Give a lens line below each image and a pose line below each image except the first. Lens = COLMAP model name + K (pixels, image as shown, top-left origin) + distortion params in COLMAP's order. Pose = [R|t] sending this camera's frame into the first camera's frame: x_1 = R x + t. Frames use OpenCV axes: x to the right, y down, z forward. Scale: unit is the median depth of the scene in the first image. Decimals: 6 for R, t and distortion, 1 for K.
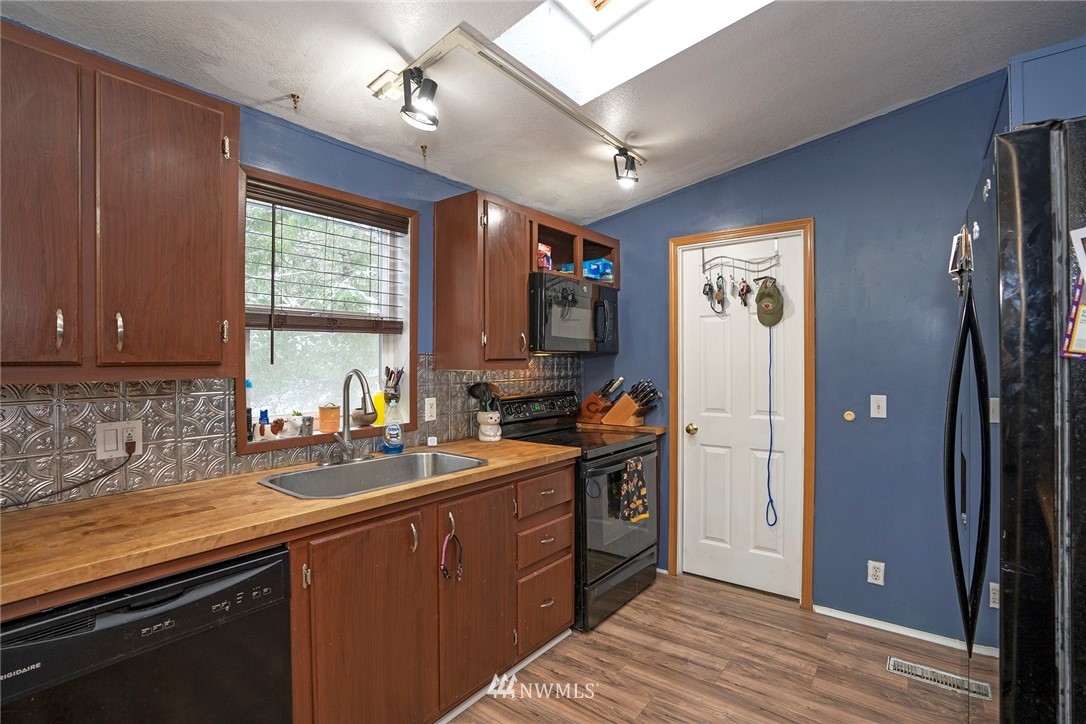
lens RADIAL K [[505.5, 0, 543.0], [0, 505.5, 362.0], [0, 0, 1]] dist [-0.075456, 0.029780]
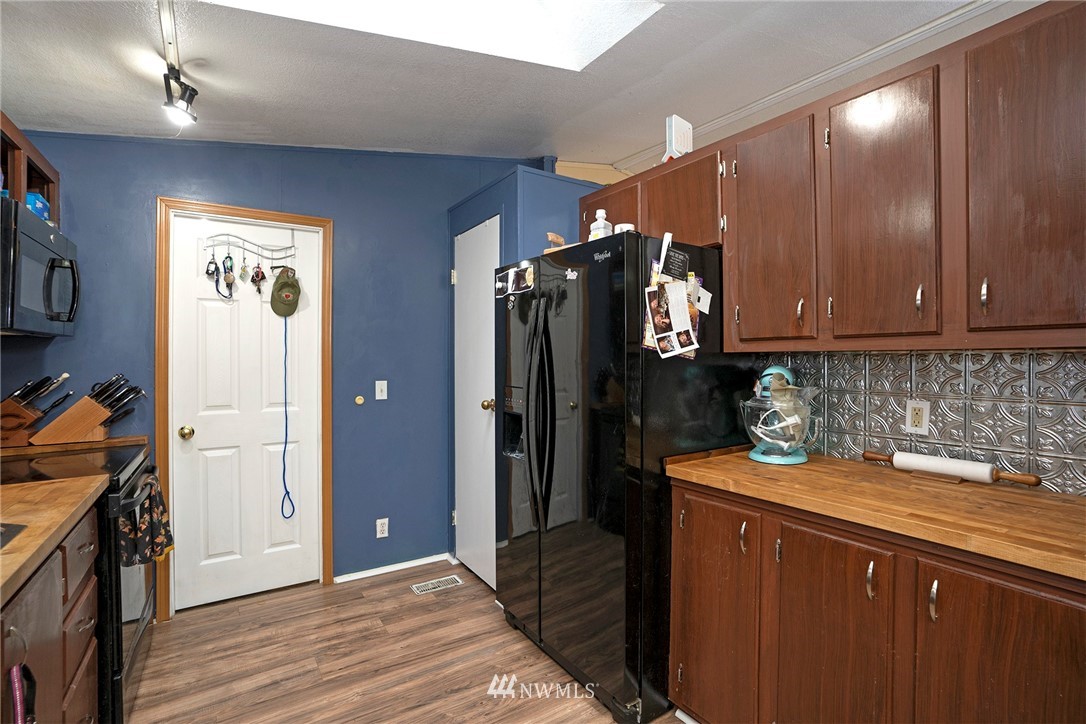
lens RADIAL K [[505.5, 0, 544.6], [0, 505.5, 357.3], [0, 0, 1]] dist [-0.066116, 0.030311]
pose [[0.320920, 0.002728, 0.947102, -0.377253], [-0.001044, 0.999996, -0.002527, 0.012942], [-0.947106, -0.000178, 0.320922, 0.233415]]
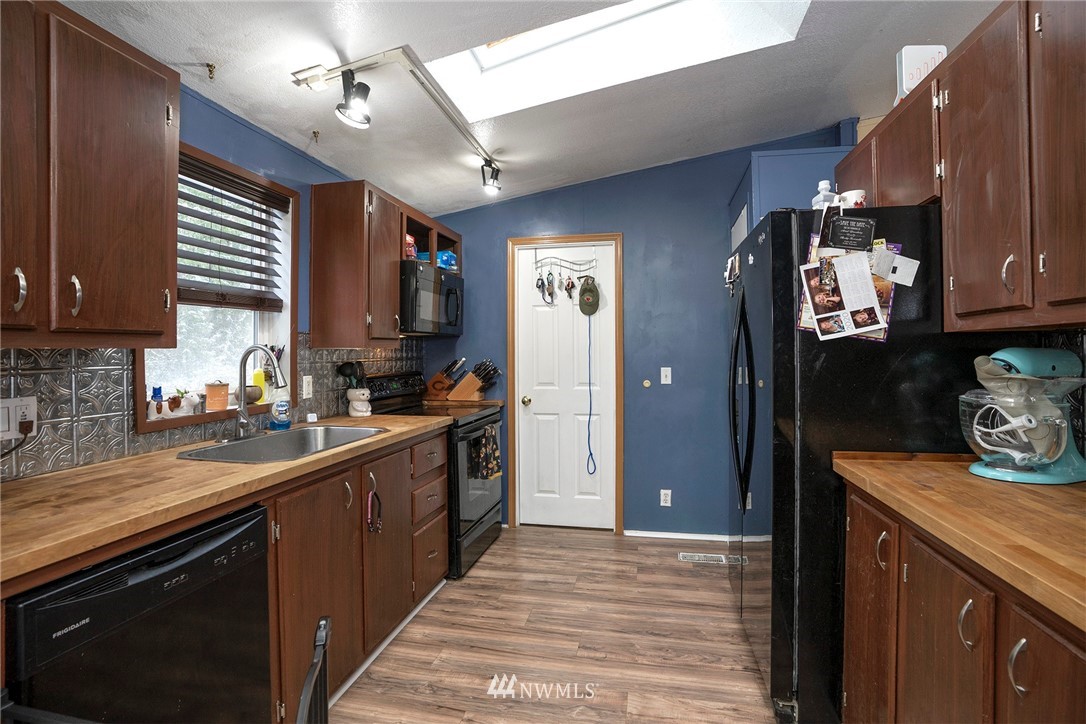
lens RADIAL K [[512.1, 0, 543.4], [0, 512.1, 351.7], [0, 0, 1]] dist [-0.077239, 0.032594]
pose [[0.901063, -0.001384, 0.433686, -0.250878], [0.002922, 0.999992, -0.002879, 0.028186], [-0.433679, 0.003862, 0.901059, -0.137110]]
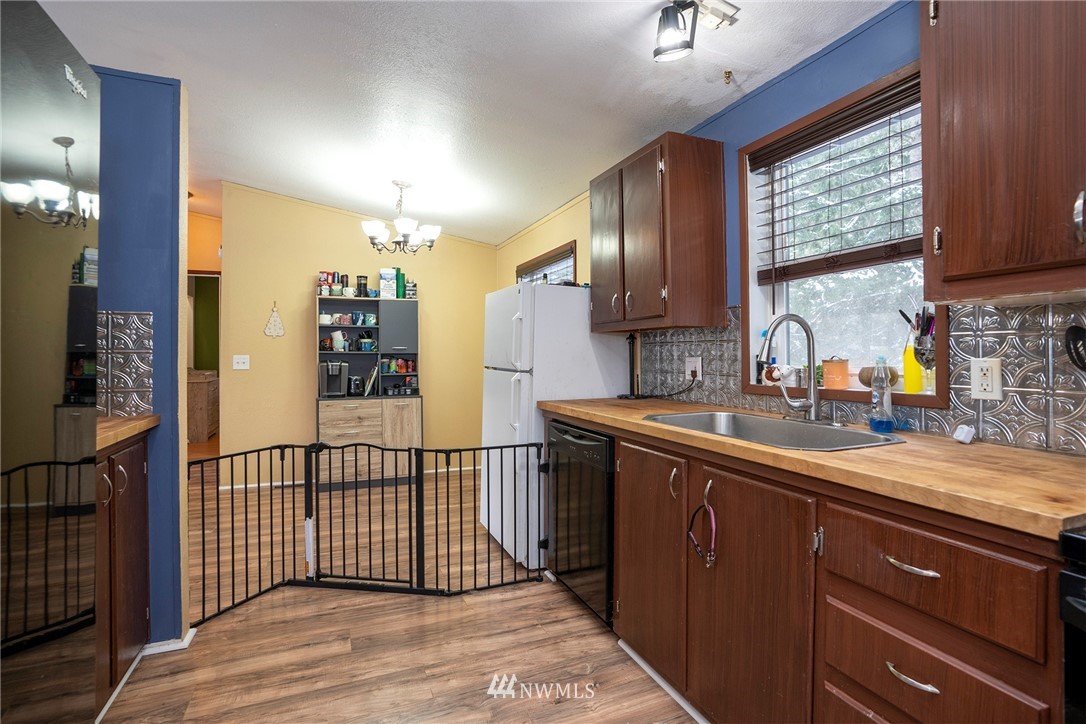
lens RADIAL K [[505.5, 0, 544.6], [0, 505.5, 357.3], [0, 0, 1]] dist [-0.066116, 0.030311]
pose [[-0.484043, 0.004627, -0.875032, 0.505188], [0.000999, 0.999988, 0.004735, 0.073195], [0.875044, 0.001417, -0.484042, 0.878350]]
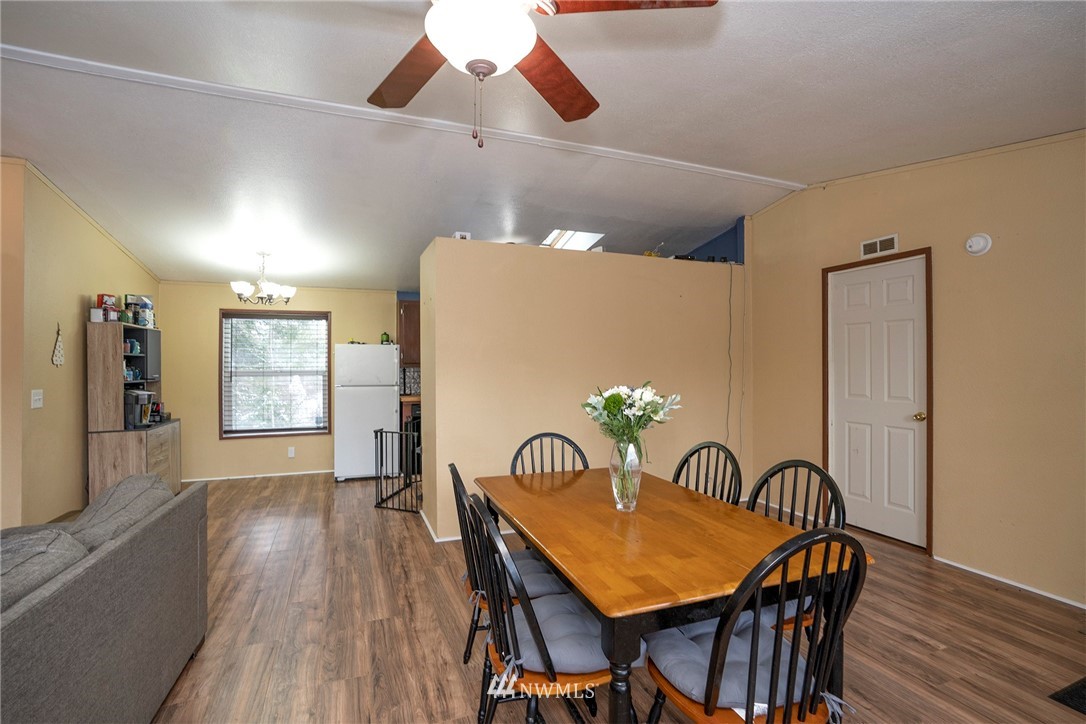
lens RADIAL K [[525.5, 0, 566.9], [0, 525.5, 347.3], [0, 0, 1]] dist [-0.071664, 0.026427]
pose [[0.872583, -0.020896, -0.488019, 1.544177], [0.008220, 0.999571, -0.028103, -0.000057], [0.488397, 0.020511, 0.872381, -1.581658]]
